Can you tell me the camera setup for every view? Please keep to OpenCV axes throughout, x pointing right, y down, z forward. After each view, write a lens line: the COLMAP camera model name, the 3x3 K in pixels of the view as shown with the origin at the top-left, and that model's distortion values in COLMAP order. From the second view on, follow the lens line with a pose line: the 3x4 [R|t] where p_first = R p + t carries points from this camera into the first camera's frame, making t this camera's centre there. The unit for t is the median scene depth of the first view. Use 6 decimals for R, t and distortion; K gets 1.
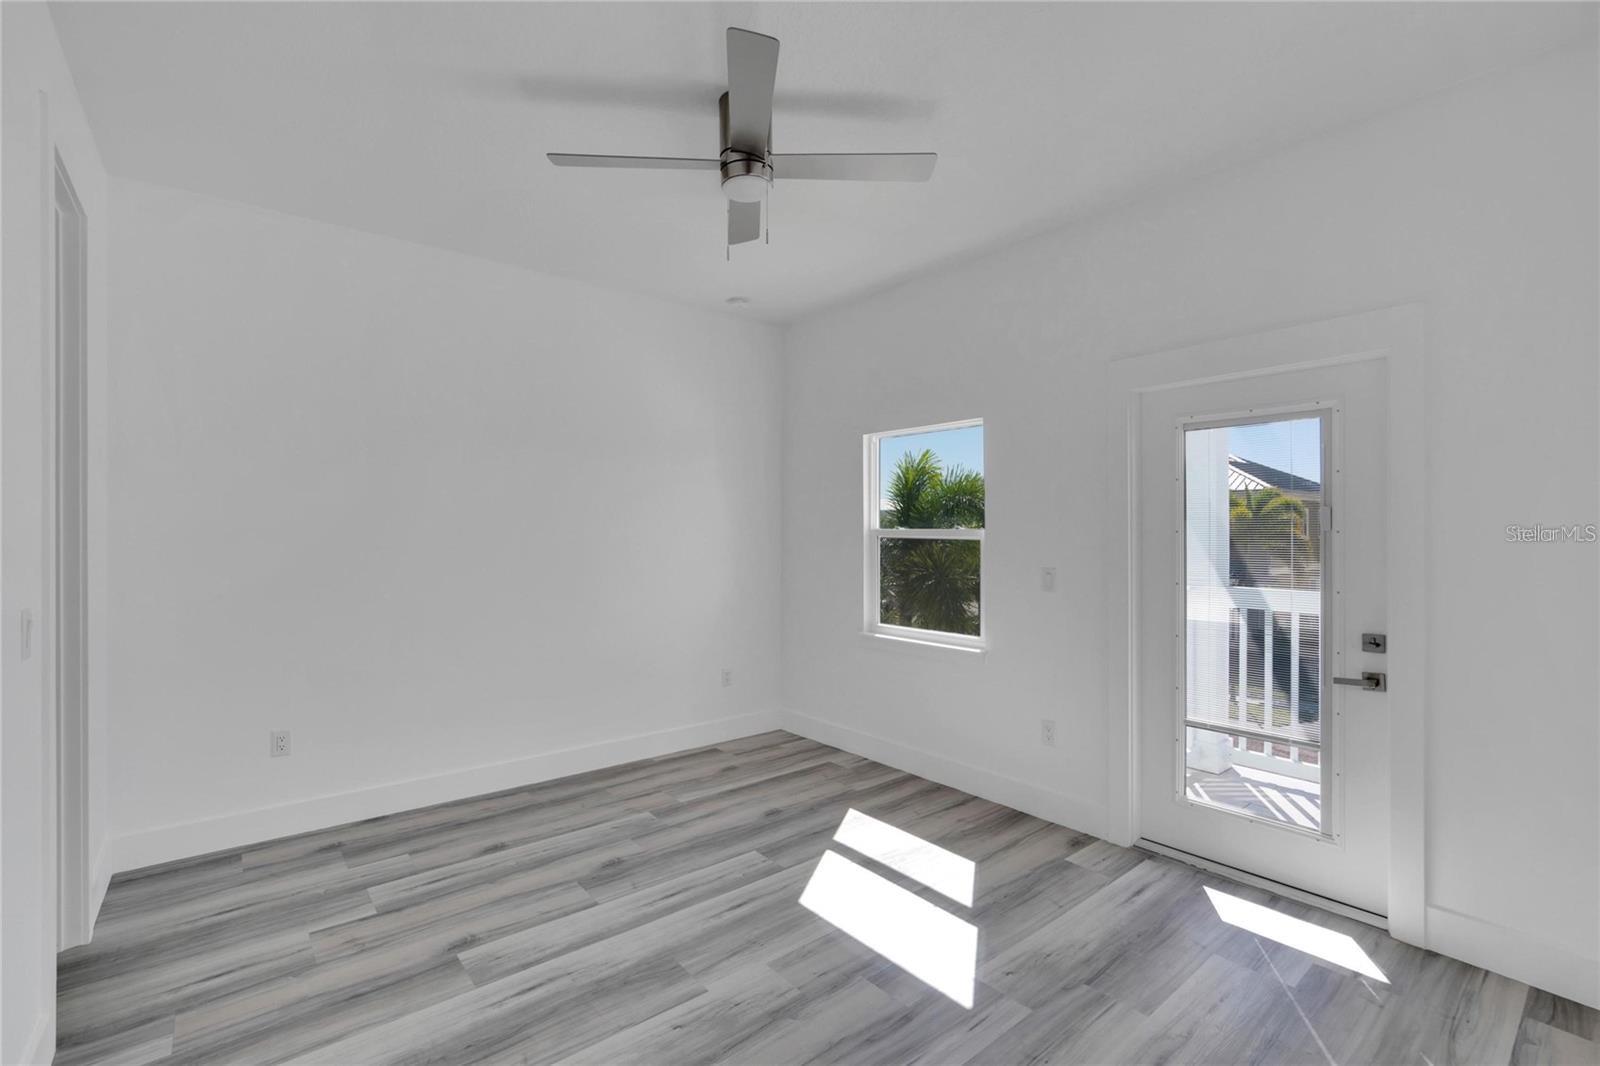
lens RADIAL K [[712.3, 0, 797.7], [0, 712.3, 529.1], [0, 0, 1]] dist [-0.013257, -0.000011]
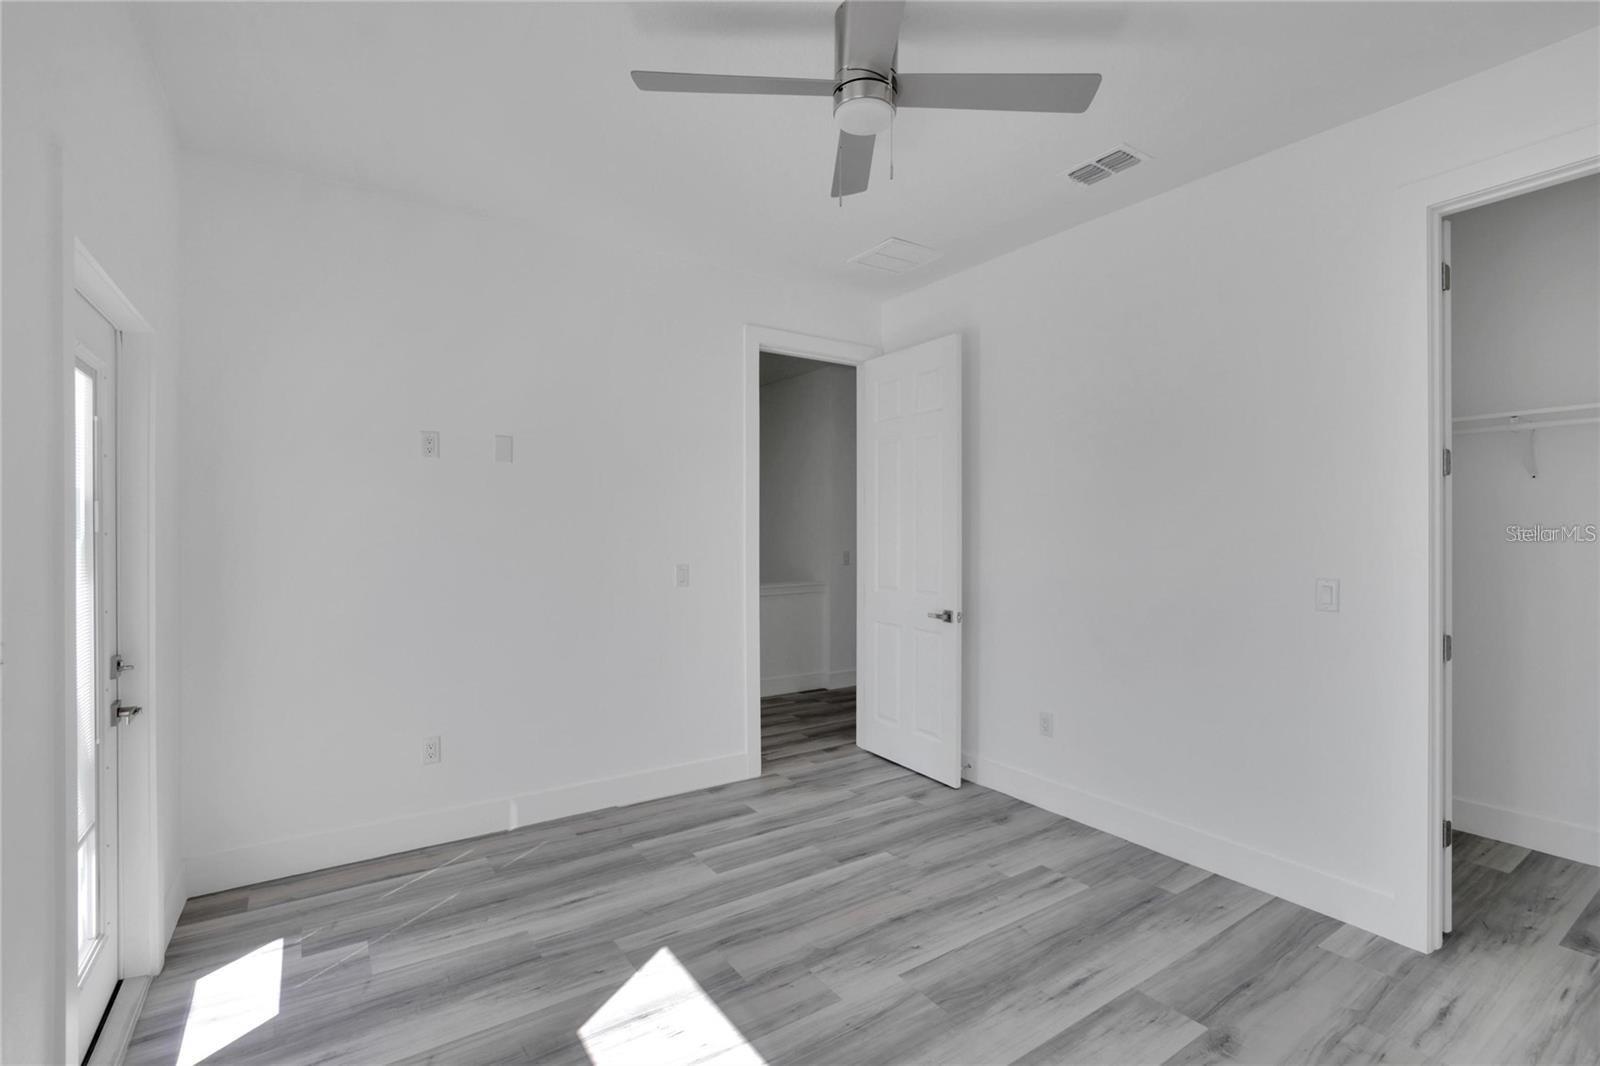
lens RADIAL K [[712.3, 0, 796.1], [0, 712.3, 527.0], [0, 0, 1]] dist [-0.013257, -0.000011]
pose [[-0.995357, 0.003967, 0.096169, -0.079843], [0.004590, 0.999970, 0.006264, -0.008209], [-0.096141, 0.006677, -0.995345, 2.032780]]
